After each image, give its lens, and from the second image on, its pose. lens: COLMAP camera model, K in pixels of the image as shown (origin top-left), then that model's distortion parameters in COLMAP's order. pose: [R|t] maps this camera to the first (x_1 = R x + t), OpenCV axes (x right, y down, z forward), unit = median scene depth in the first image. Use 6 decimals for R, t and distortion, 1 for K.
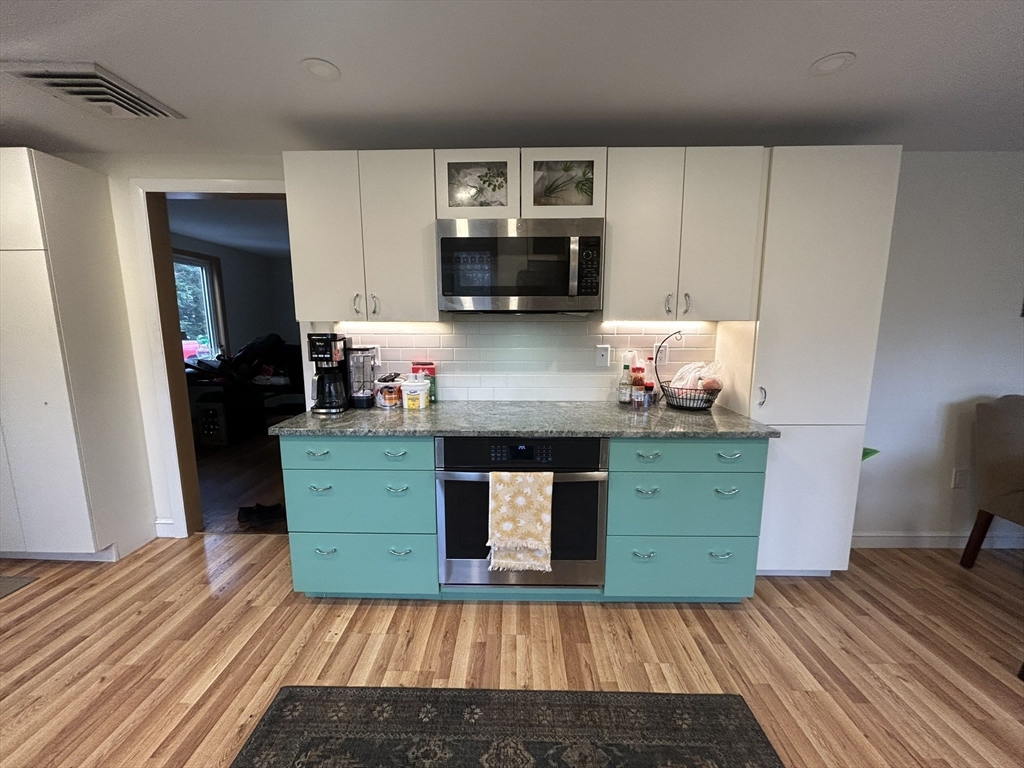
lens RADIAL K [[411.9, 0, 512.0], [0, 411.9, 384.0], [0, 0, 1]] dist [-0.000518, 0.000089]
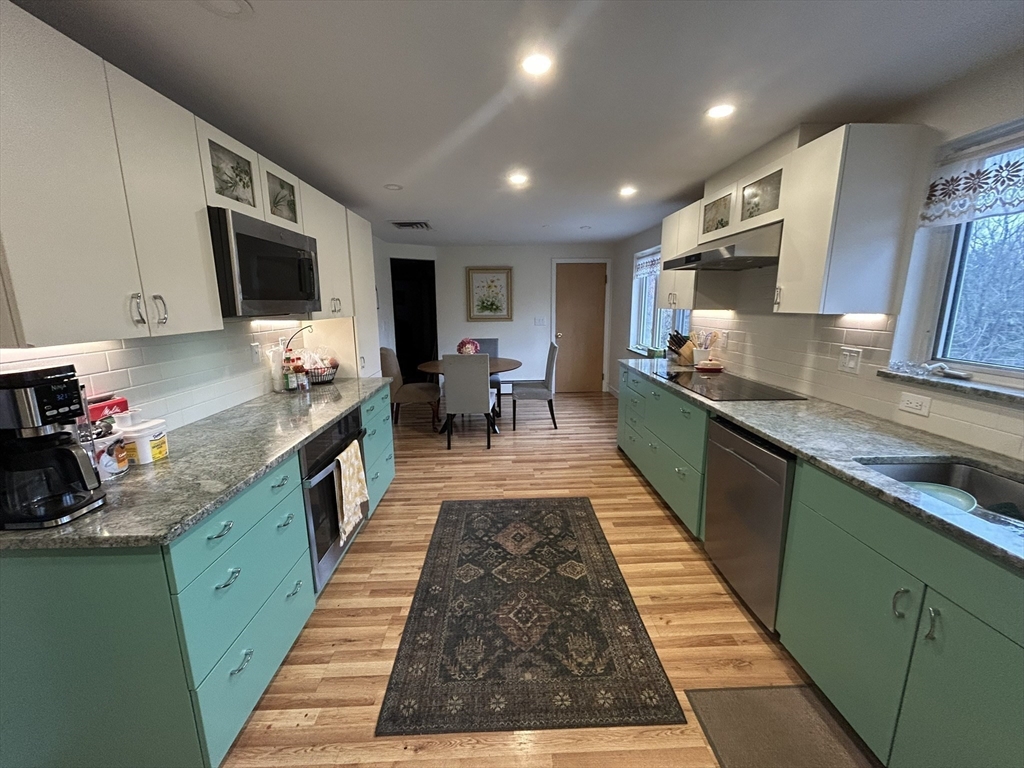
lens RADIAL K [[411.9, 0, 512.0], [0, 411.9, 384.0], [0, 0, 1]] dist [-0.000518, 0.000089]
pose [[-0.046280, -0.192968, 0.980113, -1.108116], [0.159790, 0.967100, 0.197951, -0.125197], [-0.986066, 0.165773, -0.013923, 0.491787]]
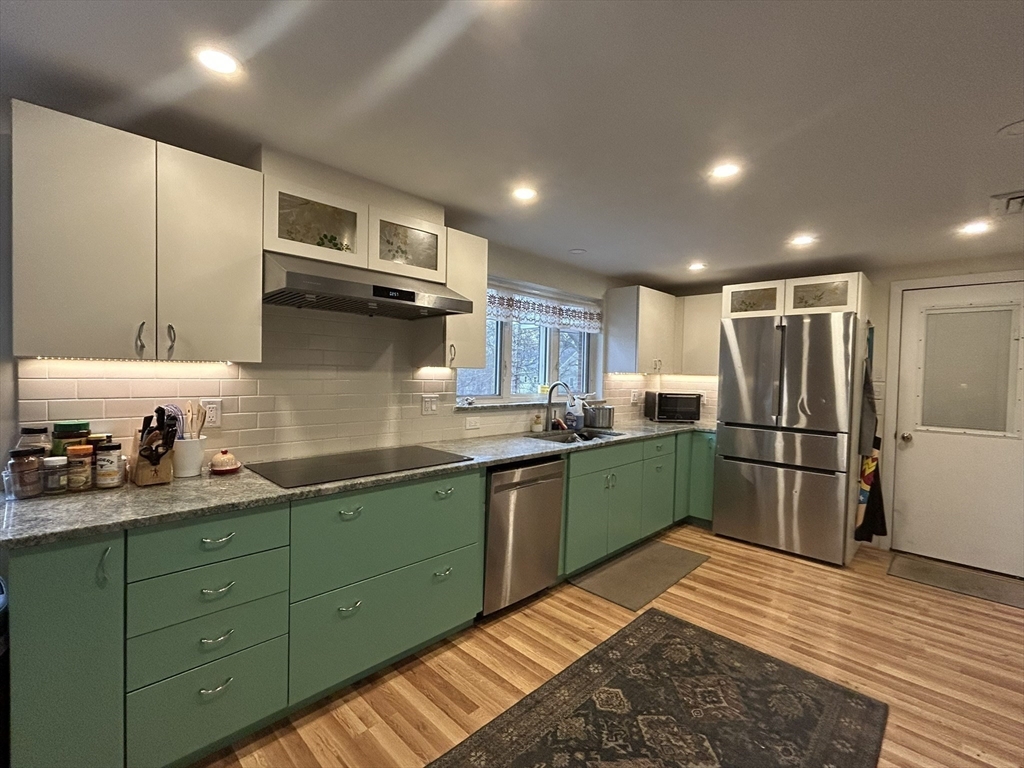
lens RADIAL K [[462.2, 0, 512.0], [0, 462.2, 384.0], [0, 0, 1]] dist [-0.000514, 0.000245]
pose [[-0.686386, 0.004365, -0.727224, 0.904562], [-0.135489, 0.981706, 0.133773, -0.135569], [0.714505, 0.190351, -0.673238, 0.800225]]
